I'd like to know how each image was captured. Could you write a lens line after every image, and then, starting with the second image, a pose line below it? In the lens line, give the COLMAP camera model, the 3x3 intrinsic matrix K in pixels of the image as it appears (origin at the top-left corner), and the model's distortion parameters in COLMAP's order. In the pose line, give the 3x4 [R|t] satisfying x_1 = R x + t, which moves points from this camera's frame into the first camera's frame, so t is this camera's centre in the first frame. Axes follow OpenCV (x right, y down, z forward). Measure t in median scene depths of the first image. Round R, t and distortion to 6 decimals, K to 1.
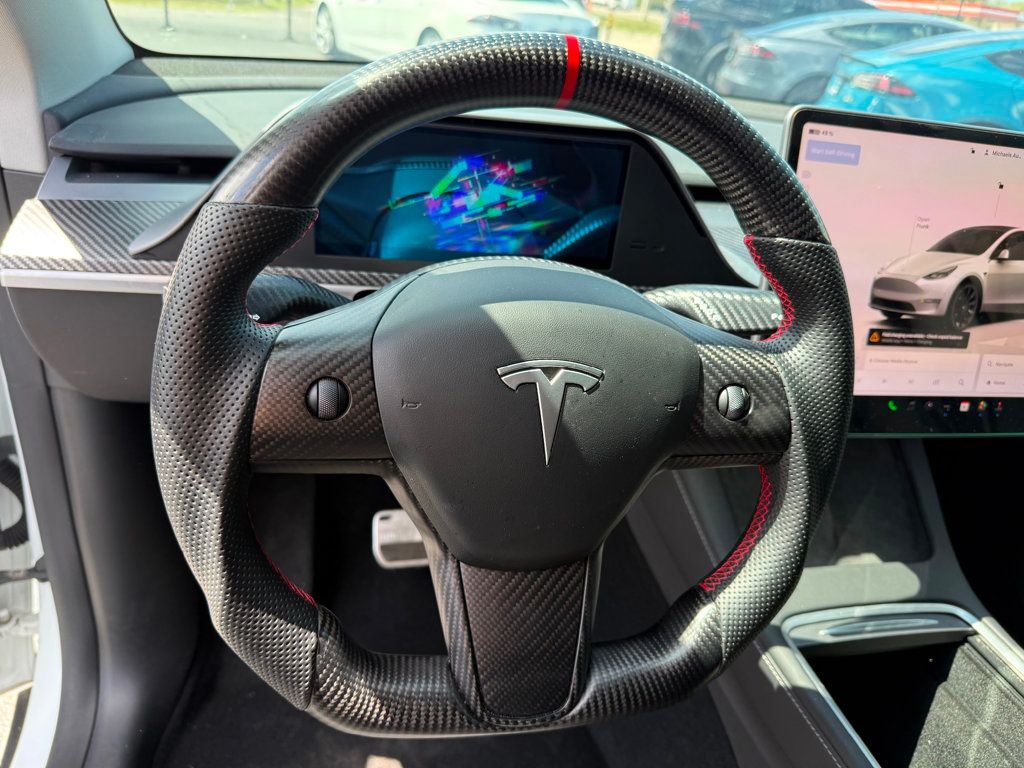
lens RADIAL K [[736.6, 0, 500.3], [0, 736.6, 385.4], [0, 0, 1]] dist [-0.002375, -0.003433]
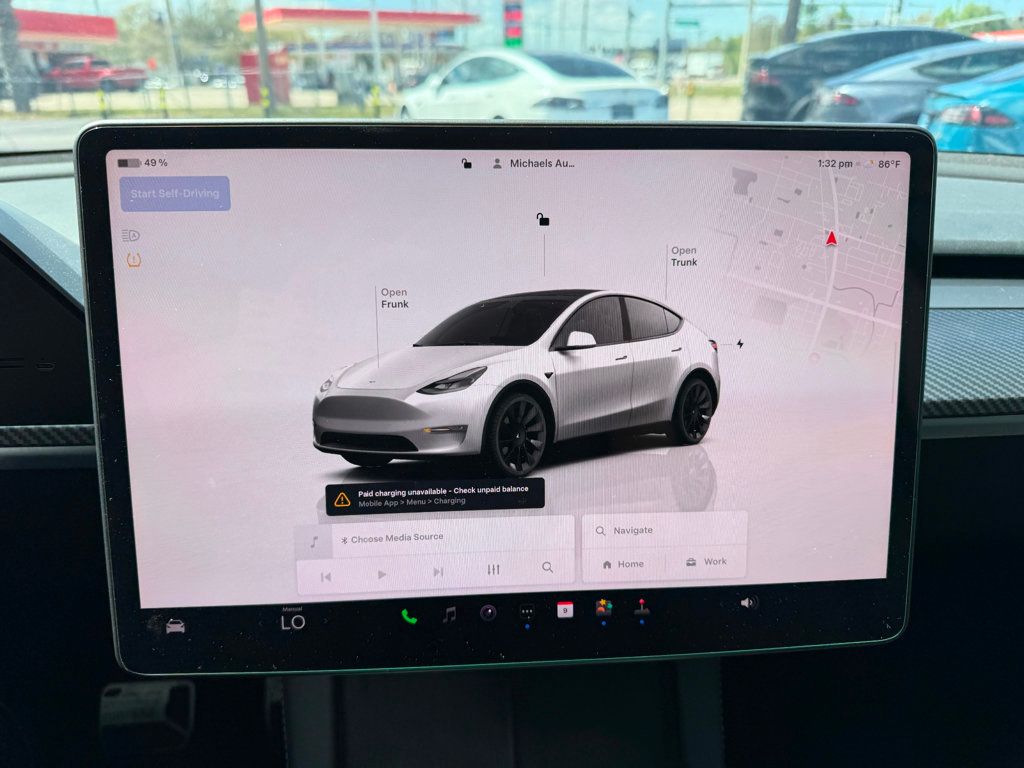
lens RADIAL K [[738.6, 0, 514.4], [0, 738.6, 379.8], [0, 0, 1]] dist [-0.000657, -0.004102]
pose [[0.985259, -0.061323, -0.159701, 0.693337], [0.043369, 0.992582, -0.113581, -0.081870], [0.165481, 0.104981, 0.980610, 0.426041]]
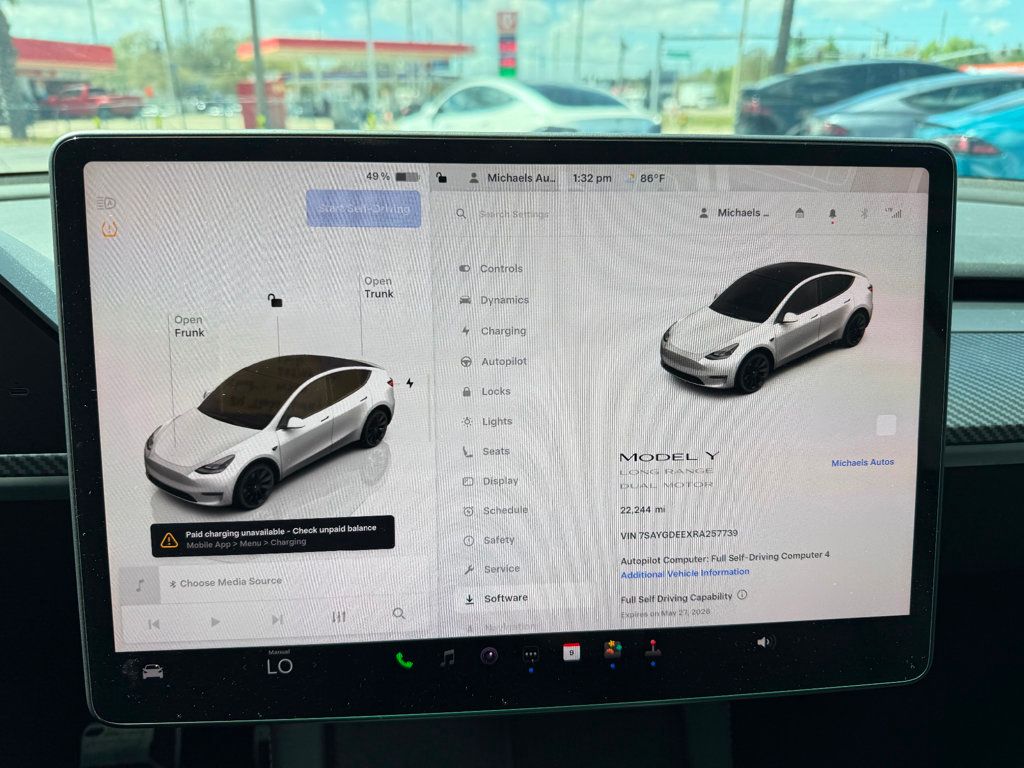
lens RADIAL K [[737.0, 0, 517.8], [0, 737.0, 383.8], [0, 0, 1]] dist [-0.004640, -0.001843]
pose [[0.987111, -0.066185, -0.145712, 0.682221], [0.045308, 0.988801, -0.142199, -0.086108], [0.153492, 0.133764, 0.979054, 0.456933]]
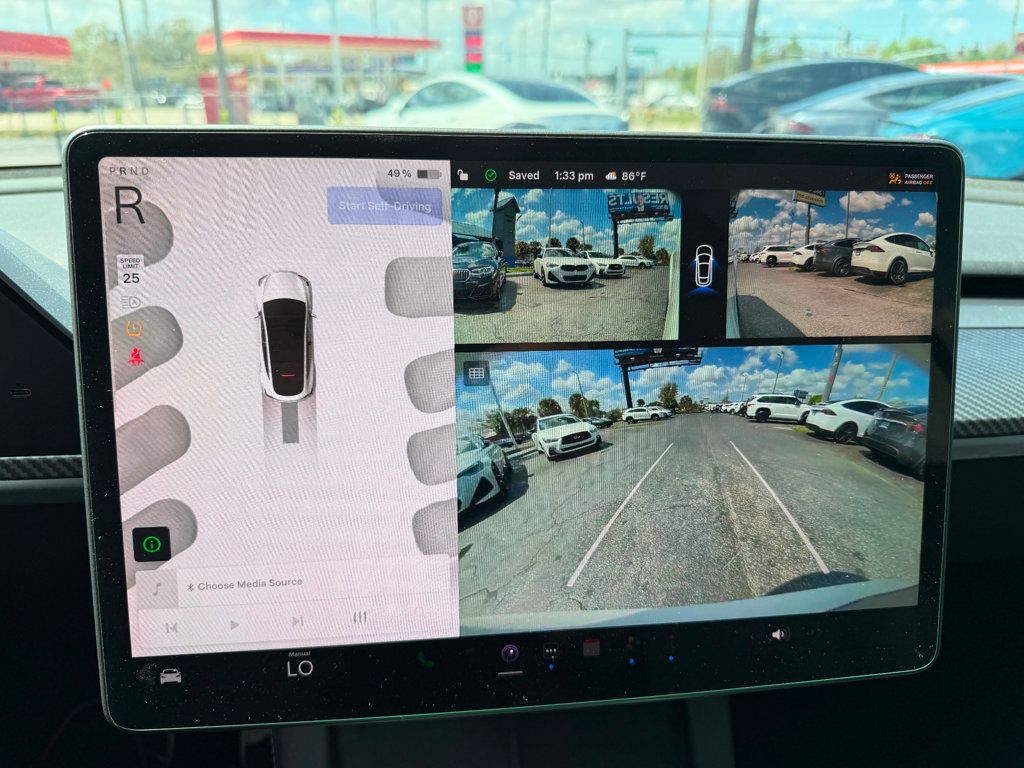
lens RADIAL K [[739.5, 0, 512.0], [0, 739.5, 384.0], [0, 0, 1]] dist [-0.006348, 0.000075]
pose [[0.991336, -0.072015, -0.109847, 0.645553], [0.056769, 0.989067, -0.136100, -0.088273], [0.118447, 0.128685, 0.984586, 0.449784]]
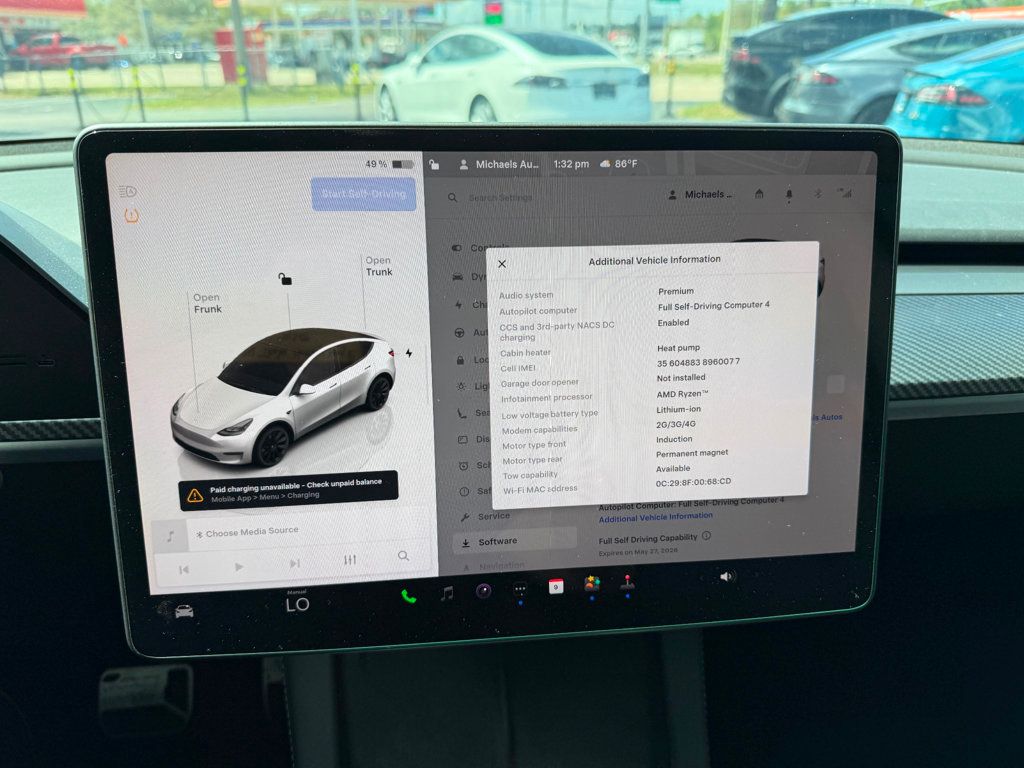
lens RADIAL K [[735.7, 0, 522.8], [0, 735.7, 382.6], [0, 0, 1]] dist [0.000949, -0.004061]
pose [[0.989109, -0.069035, -0.129991, 0.692931], [0.058778, 0.994966, -0.081159, -0.088123], [0.134940, 0.072635, 0.988188, 0.398982]]
